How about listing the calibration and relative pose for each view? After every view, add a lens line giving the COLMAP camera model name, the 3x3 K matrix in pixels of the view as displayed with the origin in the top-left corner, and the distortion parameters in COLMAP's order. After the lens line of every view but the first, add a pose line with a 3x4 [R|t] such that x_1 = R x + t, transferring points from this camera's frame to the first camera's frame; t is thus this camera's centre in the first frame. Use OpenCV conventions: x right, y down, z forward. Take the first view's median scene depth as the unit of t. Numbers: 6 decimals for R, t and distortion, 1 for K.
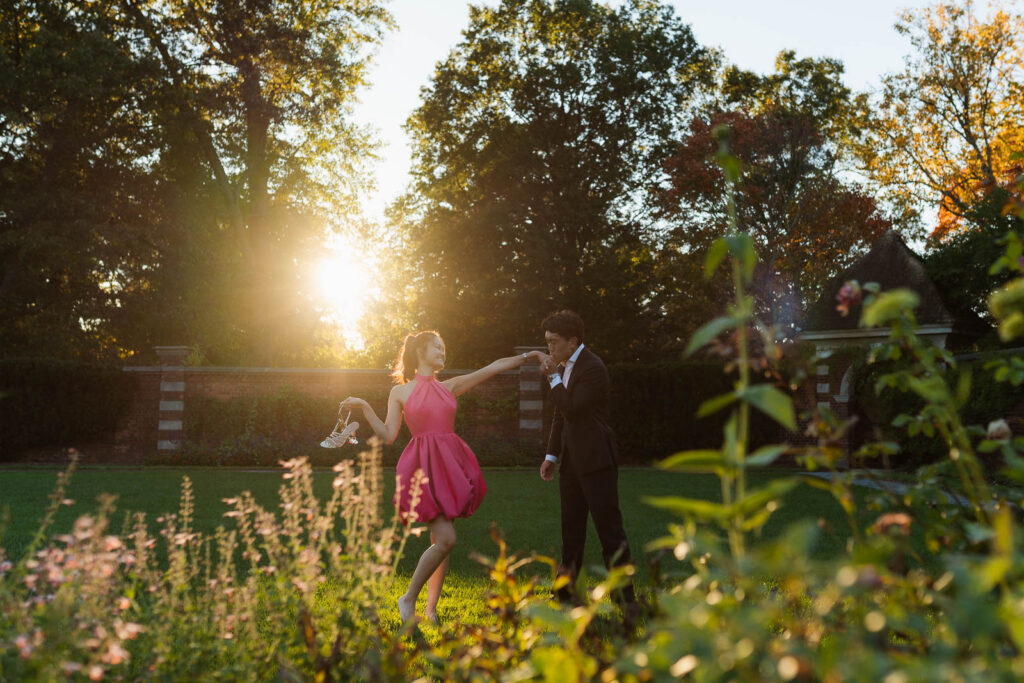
lens RADIAL K [[974.6, 0, 532.4], [0, 974.6, 315.6], [0, 0, 1]] dist [0.007922, 0.000000]
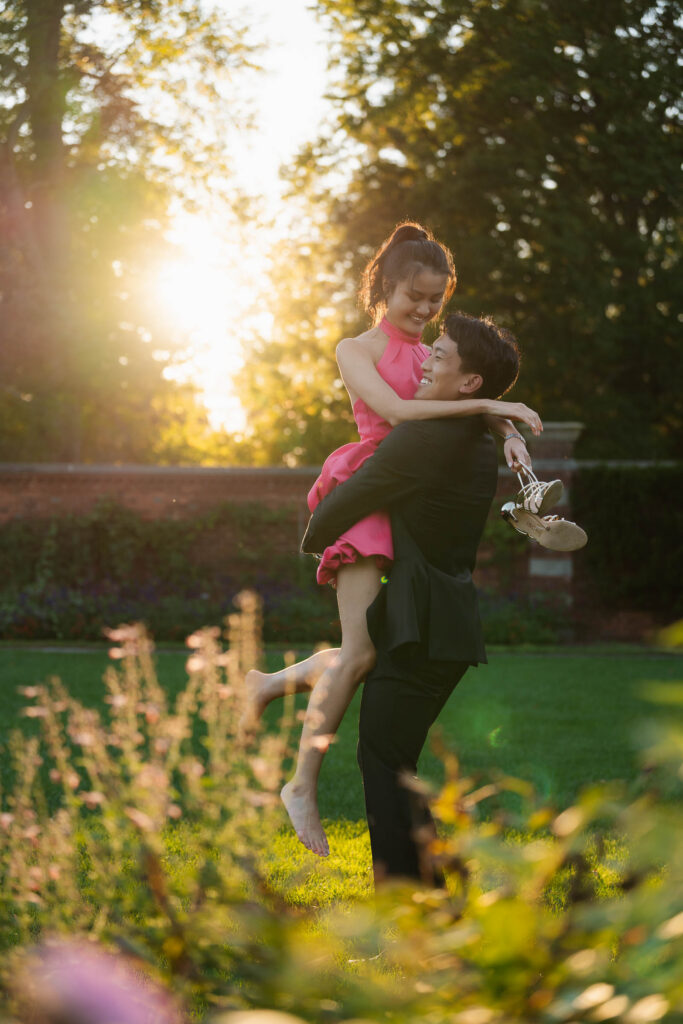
lens RADIAL K [[2072.5, 0, 341.4], [0, 2072.5, 512.5], [0, 0, 1]] dist [-0.011174, 0.000000]
pose [[0.991524, -0.001105, -0.129919, 0.031123], [0.012473, 0.996154, 0.086723, -0.018865], [0.129324, -0.087608, 0.987725, -0.137560]]
